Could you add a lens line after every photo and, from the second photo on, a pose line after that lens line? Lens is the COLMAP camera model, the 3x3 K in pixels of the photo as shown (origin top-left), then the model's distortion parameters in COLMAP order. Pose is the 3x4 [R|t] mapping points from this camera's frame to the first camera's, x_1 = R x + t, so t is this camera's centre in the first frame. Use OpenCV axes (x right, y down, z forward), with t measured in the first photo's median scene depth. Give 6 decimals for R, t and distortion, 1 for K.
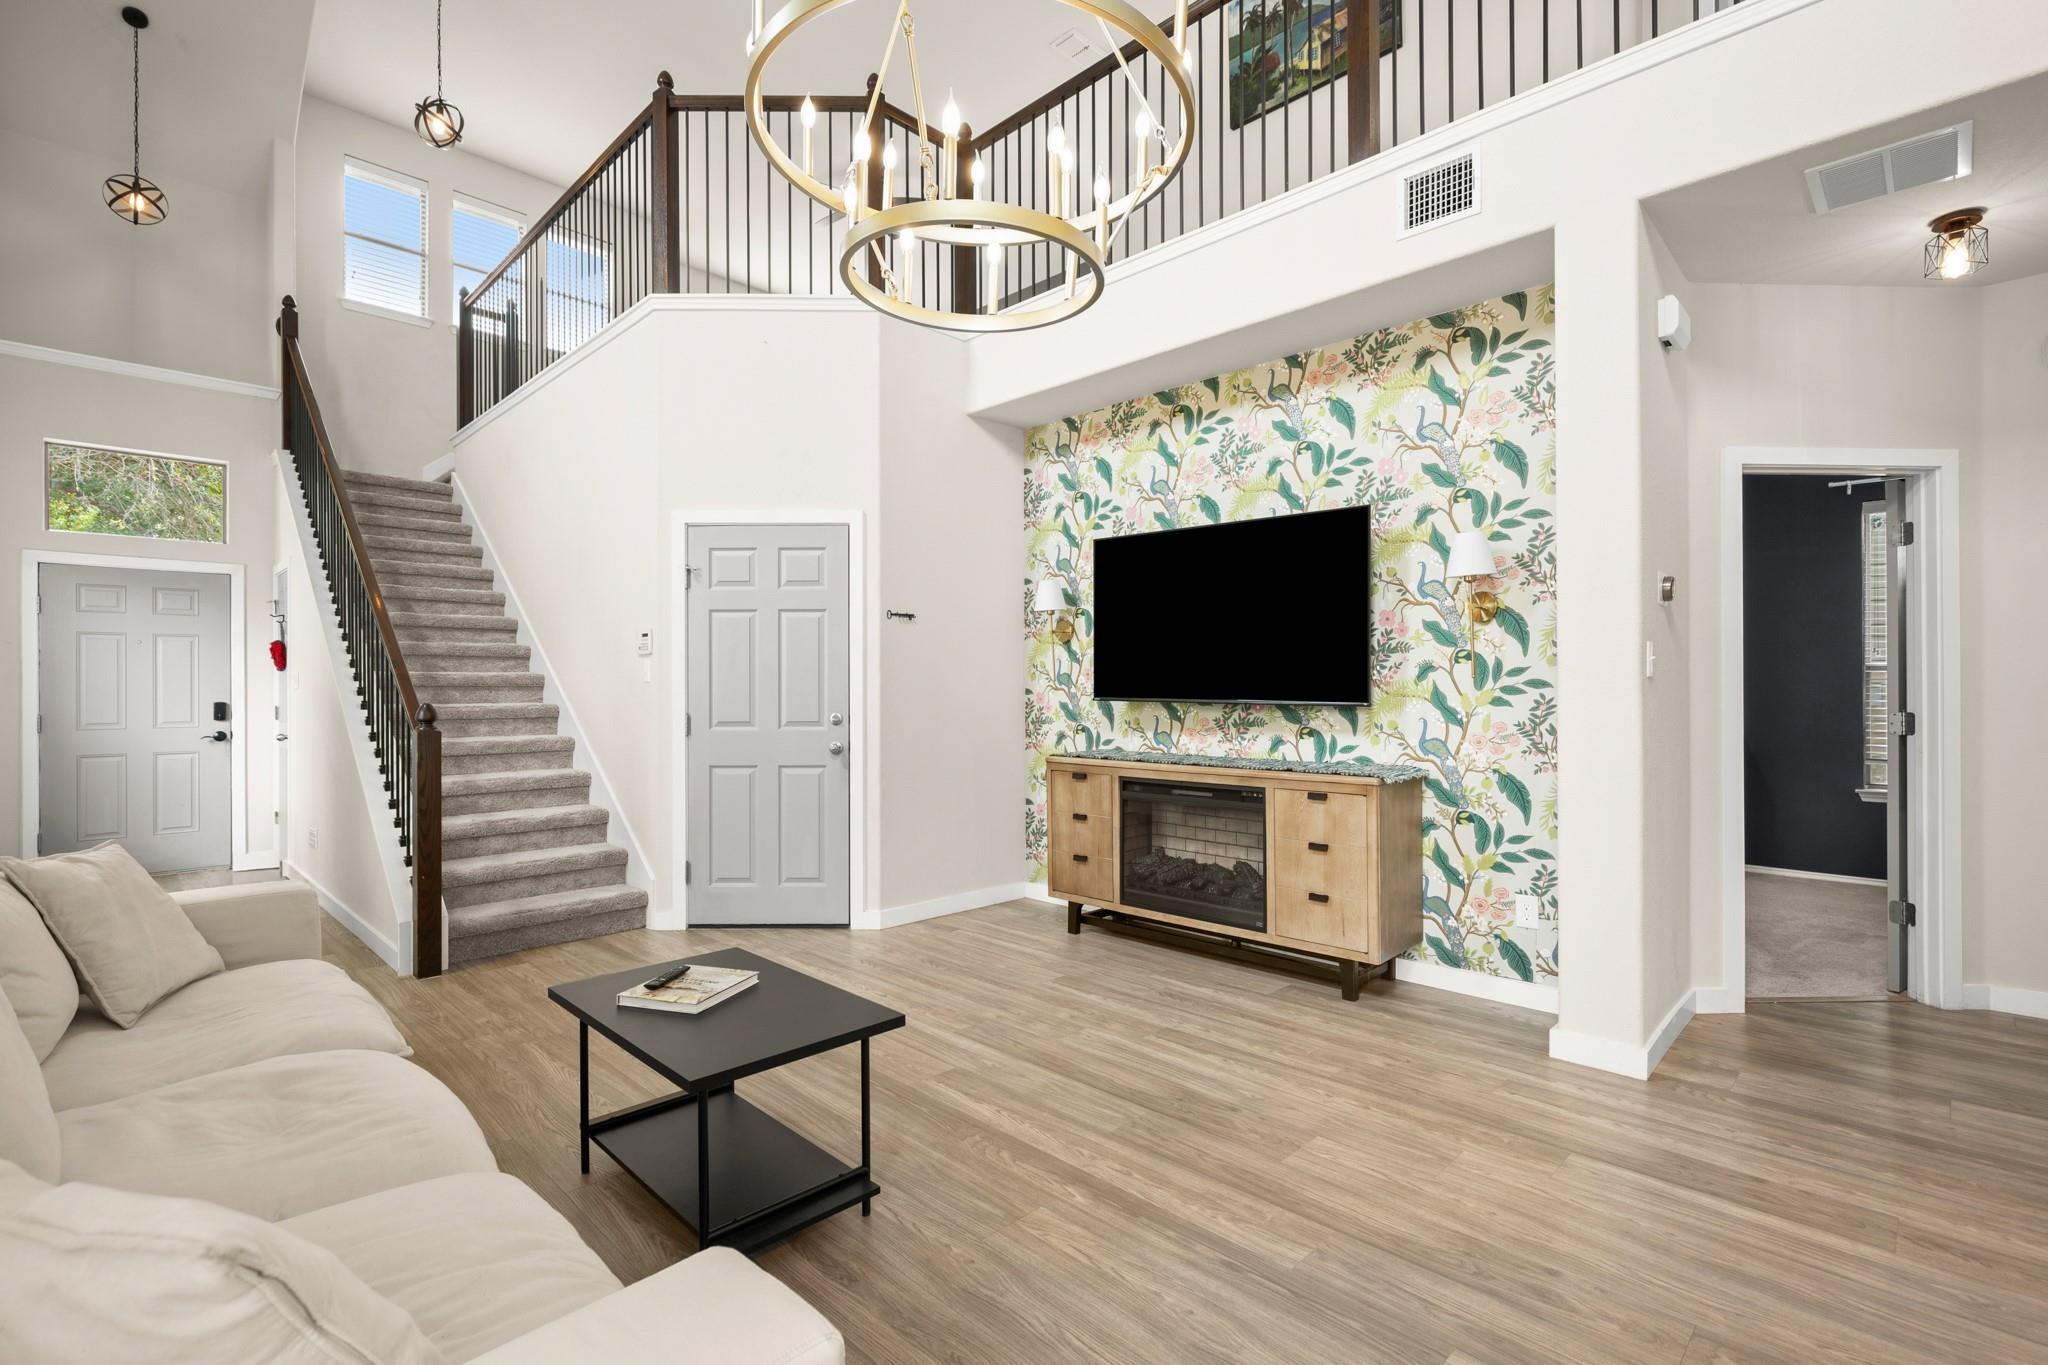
lens RADIAL K [[933.2, 0, 1025.5], [0, 933.2, 687.2], [0, 0, 1]] dist [0.003545, -0.002090]
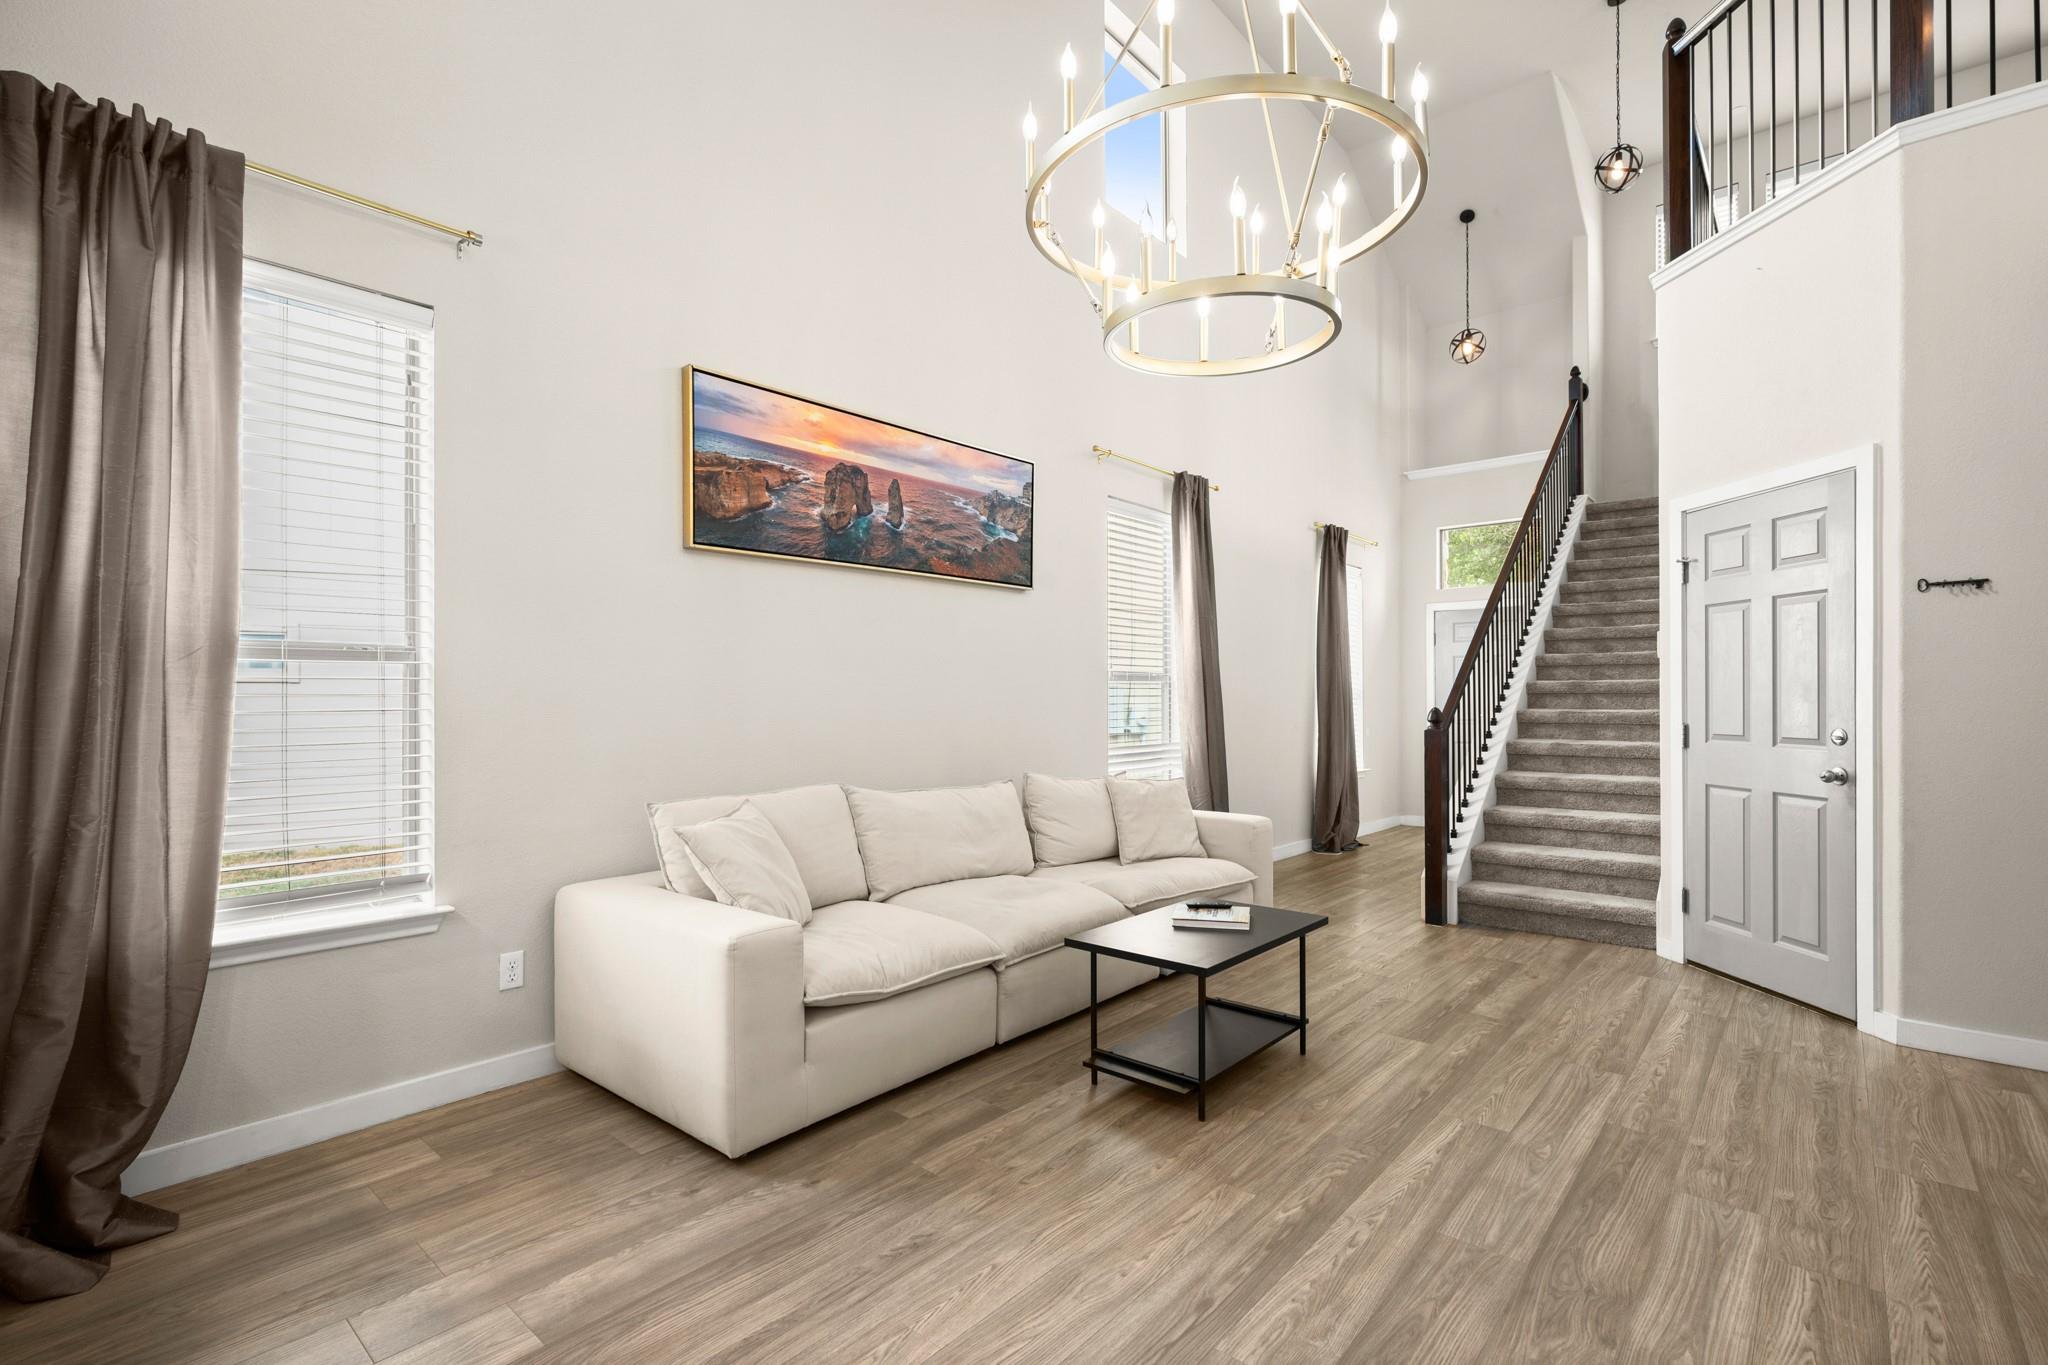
lens RADIAL K [[933.2, 0, 1044.3], [0, 933.2, 686.0], [0, 0, 1]] dist [0.003545, -0.002090]
pose [[0.084643, -0.009522, -0.996366, 0.549060], [-0.000100, 0.999954, -0.009565, 0.001662], [0.996411, 0.000909, 0.084638, 0.361318]]
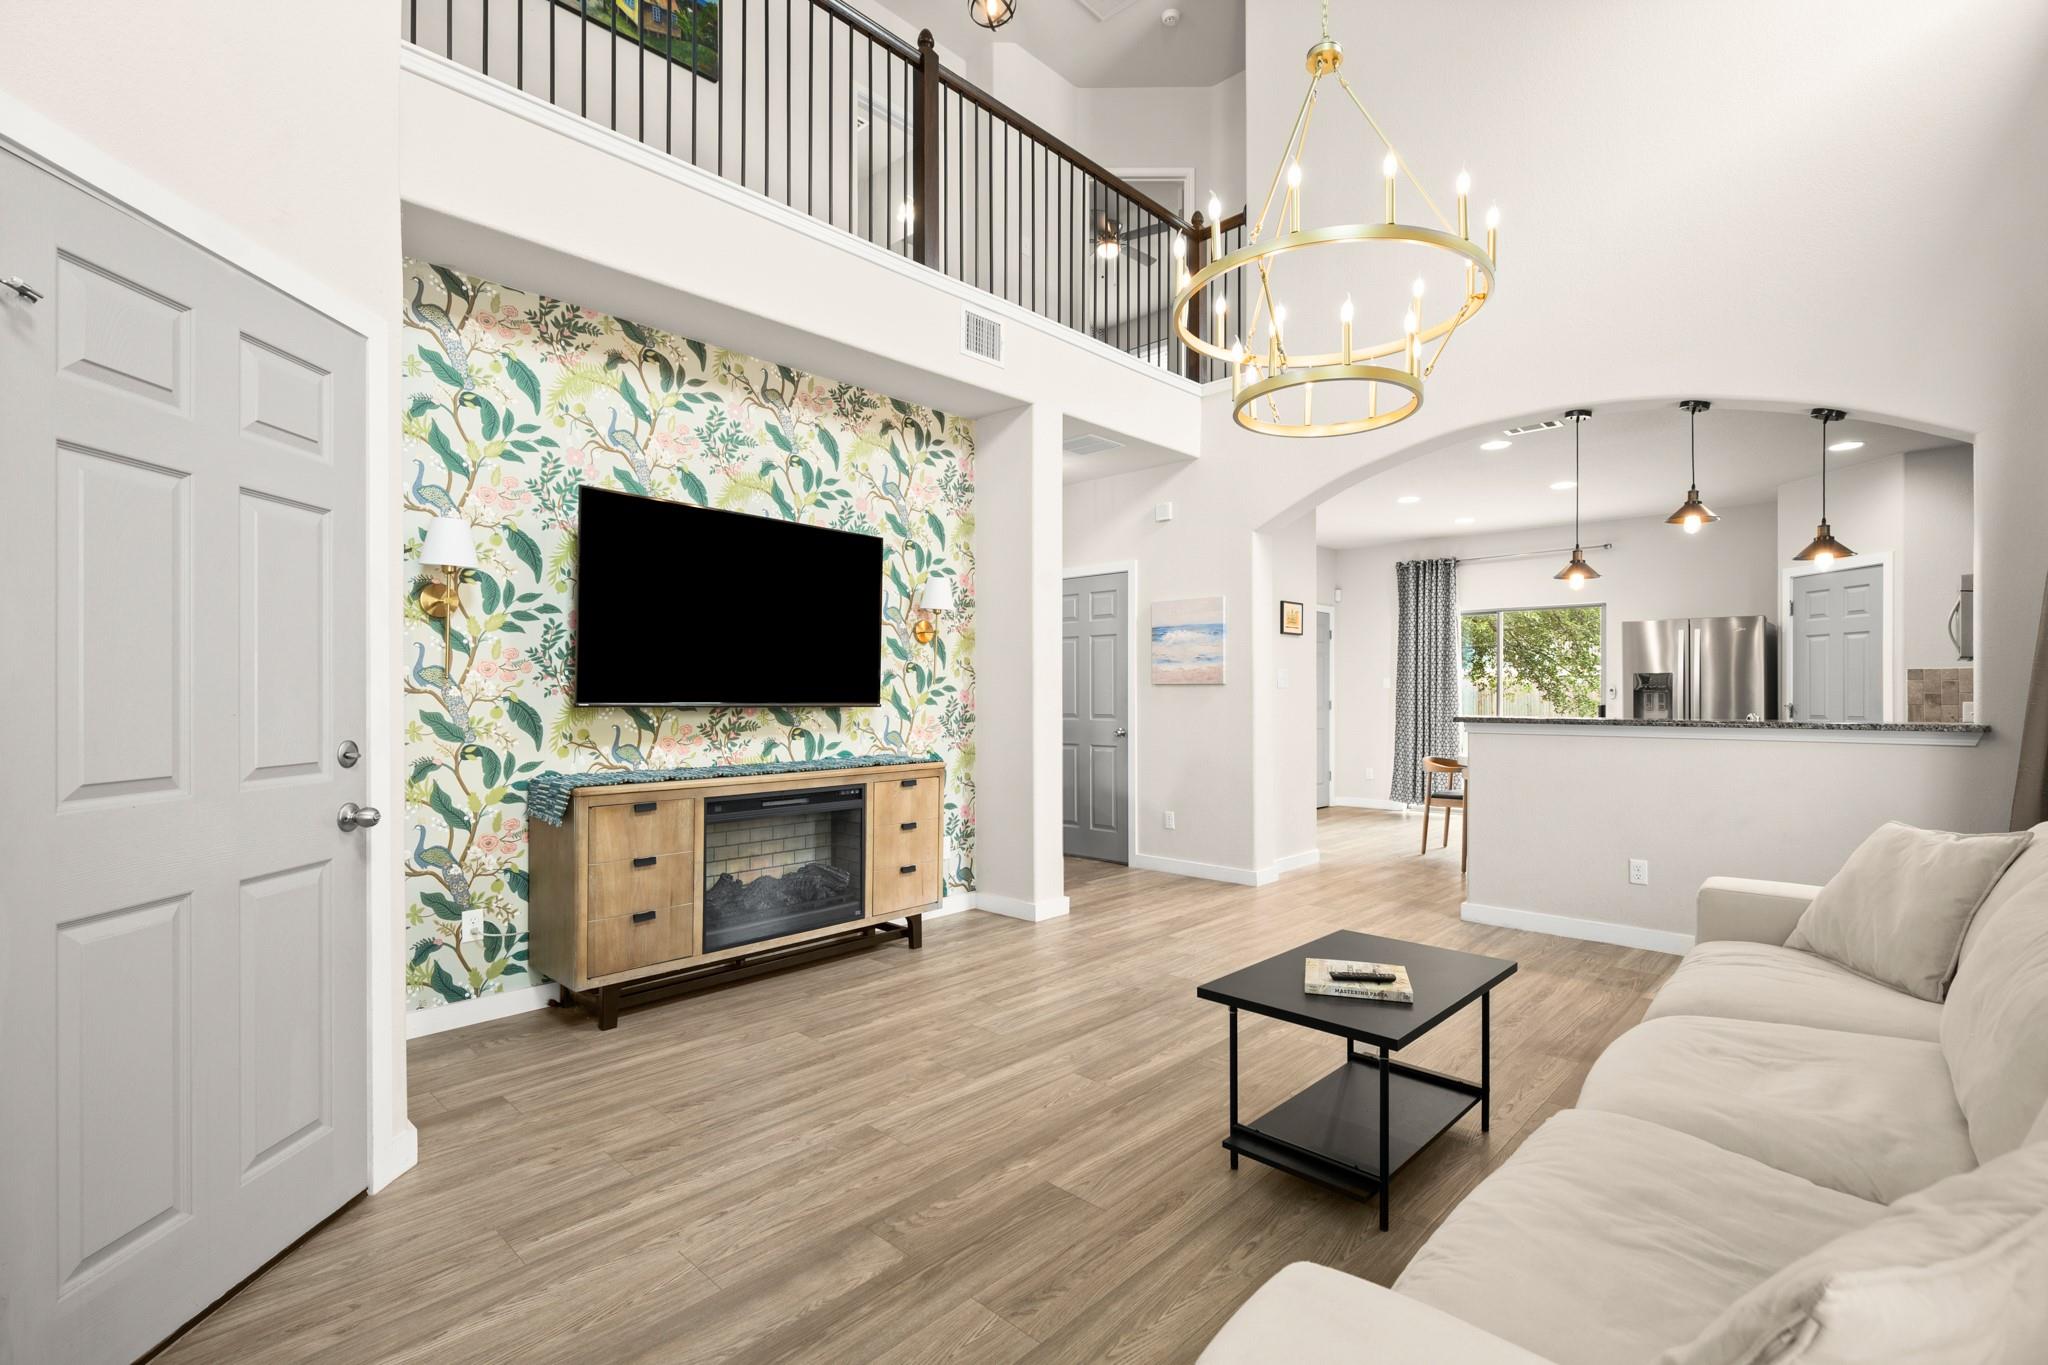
lens RADIAL K [[933.2, 0, 1035.6], [0, 933.2, 695.7], [0, 0, 1]] dist [0.003545, -0.002090]
pose [[-0.027656, 0.002158, 0.999615, -0.768321], [0.001449, 0.999997, -0.002118, 0.008804], [-0.999616, 0.001390, -0.027659, 0.775609]]
